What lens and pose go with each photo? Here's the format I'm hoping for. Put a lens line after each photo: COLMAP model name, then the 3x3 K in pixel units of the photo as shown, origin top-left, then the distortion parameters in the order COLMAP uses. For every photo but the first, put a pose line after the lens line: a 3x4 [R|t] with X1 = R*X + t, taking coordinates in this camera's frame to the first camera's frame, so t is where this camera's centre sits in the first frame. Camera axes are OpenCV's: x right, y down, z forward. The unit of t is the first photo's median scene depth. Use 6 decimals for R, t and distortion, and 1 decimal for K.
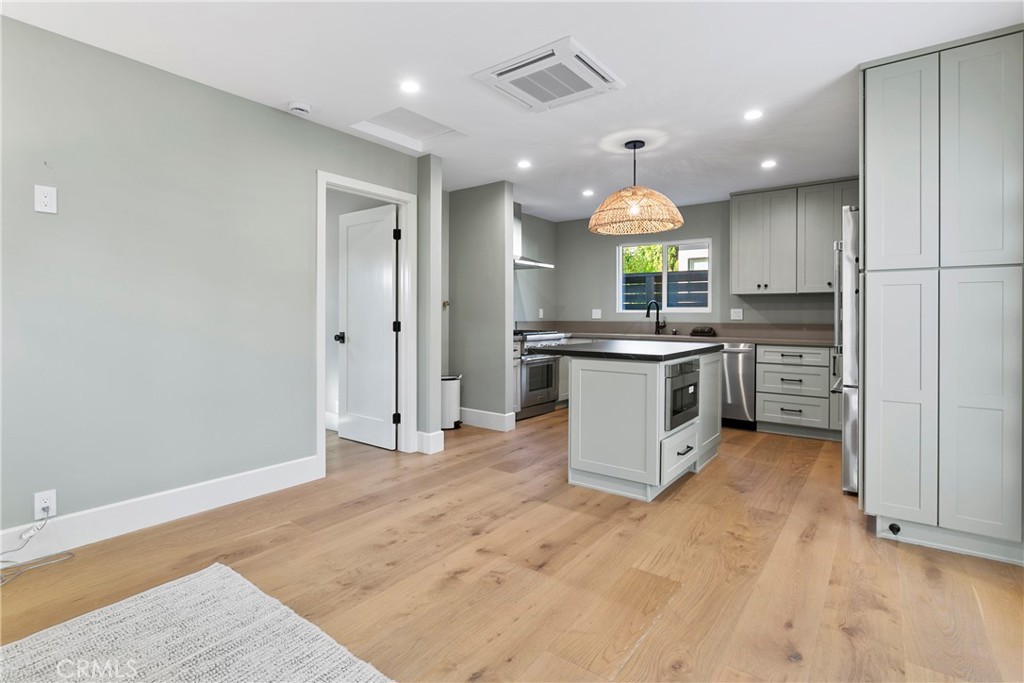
lens RADIAL K [[484.8, 0, 507.4], [0, 484.8, 314.7], [0, 0, 1]] dist [-0.000705, -0.000142]
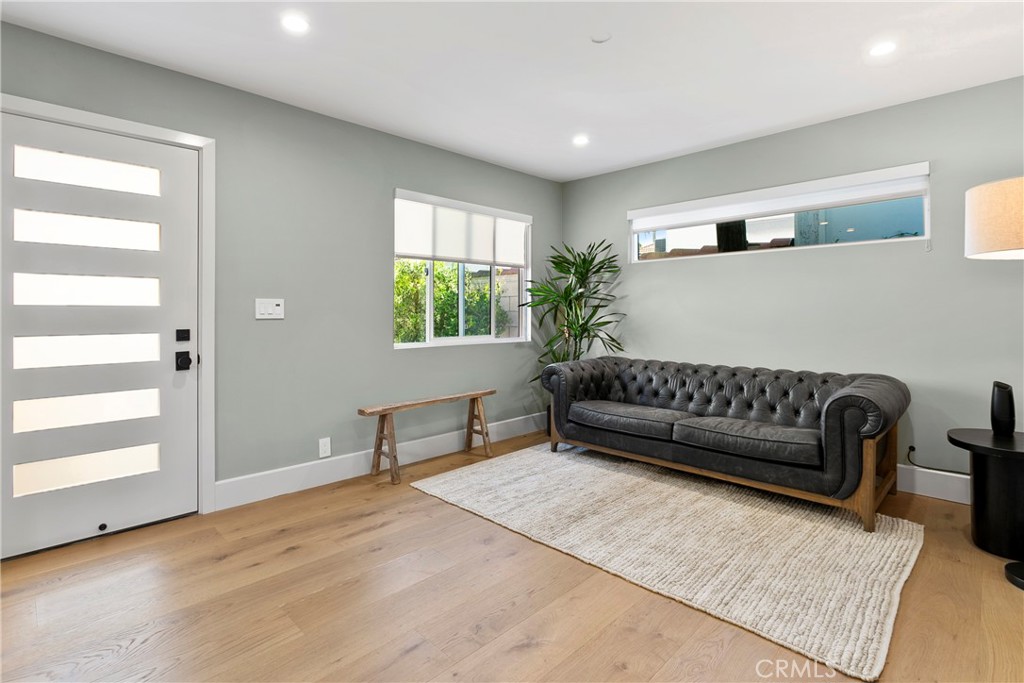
lens RADIAL K [[506.0, 0, 510.0], [0, 506.0, 312.9], [0, 0, 1]] dist [-0.000180, -0.000065]
pose [[-0.993048, -0.002199, 0.117694, -0.159631], [-0.002580, 0.999992, -0.003081, 0.002868], [-0.117686, -0.003363, -0.993045, 1.687608]]
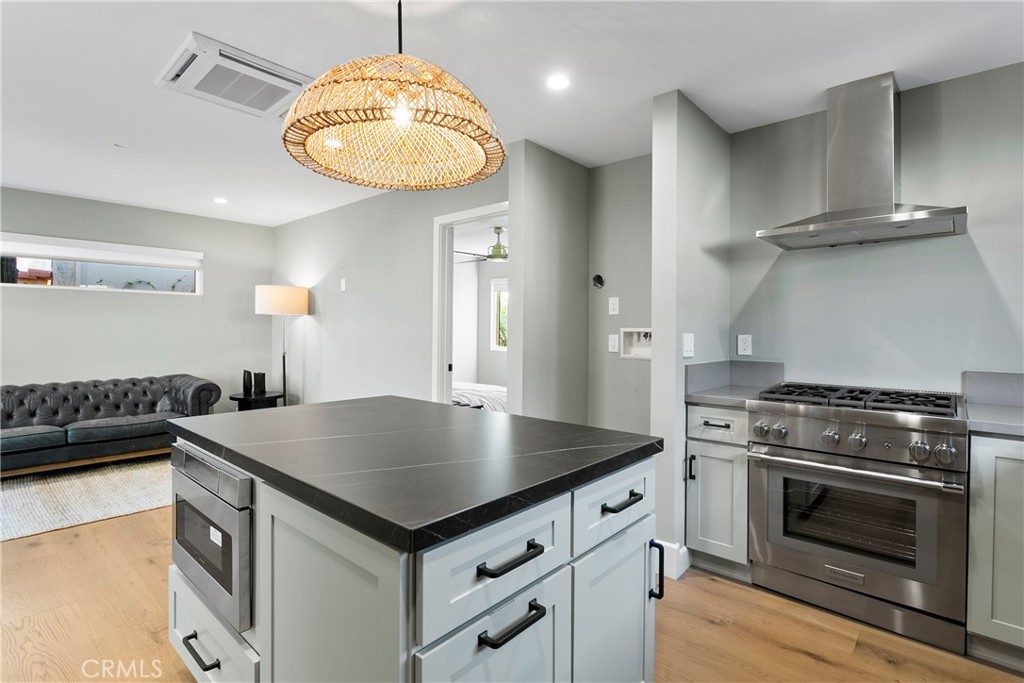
lens RADIAL K [[501.5, 0, 514.3], [0, 501.5, 332.8], [0, 0, 1]] dist [0.000624, 0.000138]
pose [[-0.078024, 0.005634, -0.996936, 1.162355], [-0.004423, 0.999972, 0.005998, -0.045111], [0.996942, 0.004877, -0.077997, 1.891084]]
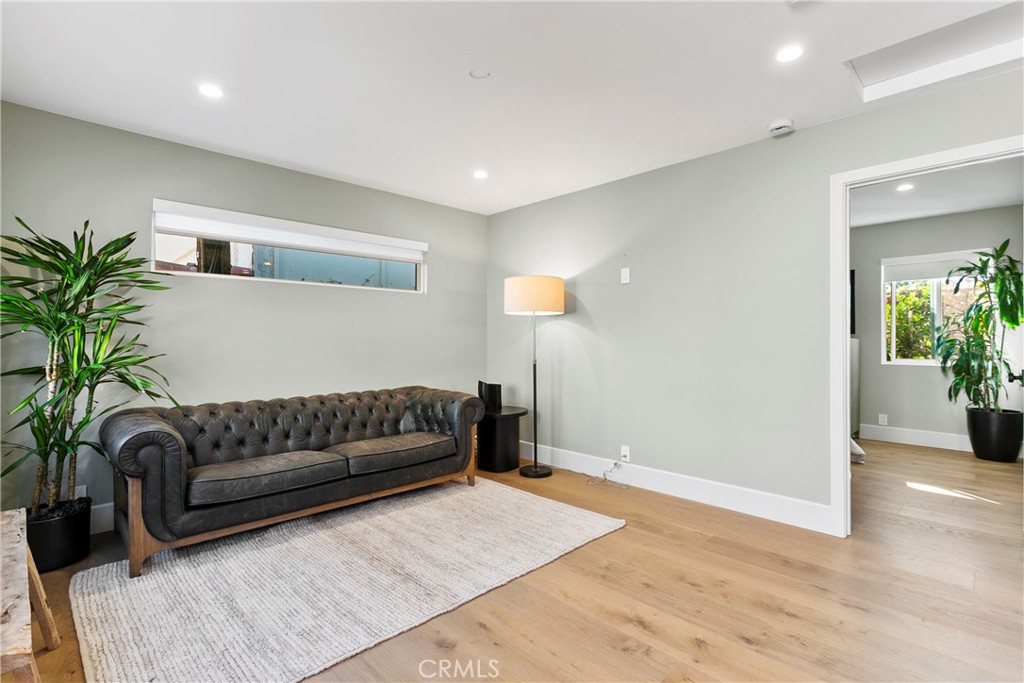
lens RADIAL K [[480.3, 0, 512.0], [0, 480.3, 341.5], [0, 0, 1]] dist [-0.001170, -0.000622]
pose [[-0.130784, -0.001956, -0.991409, 0.781837], [0.001942, 0.999996, -0.002229, -0.002210], [0.991409, -0.002217, -0.130780, 0.819917]]
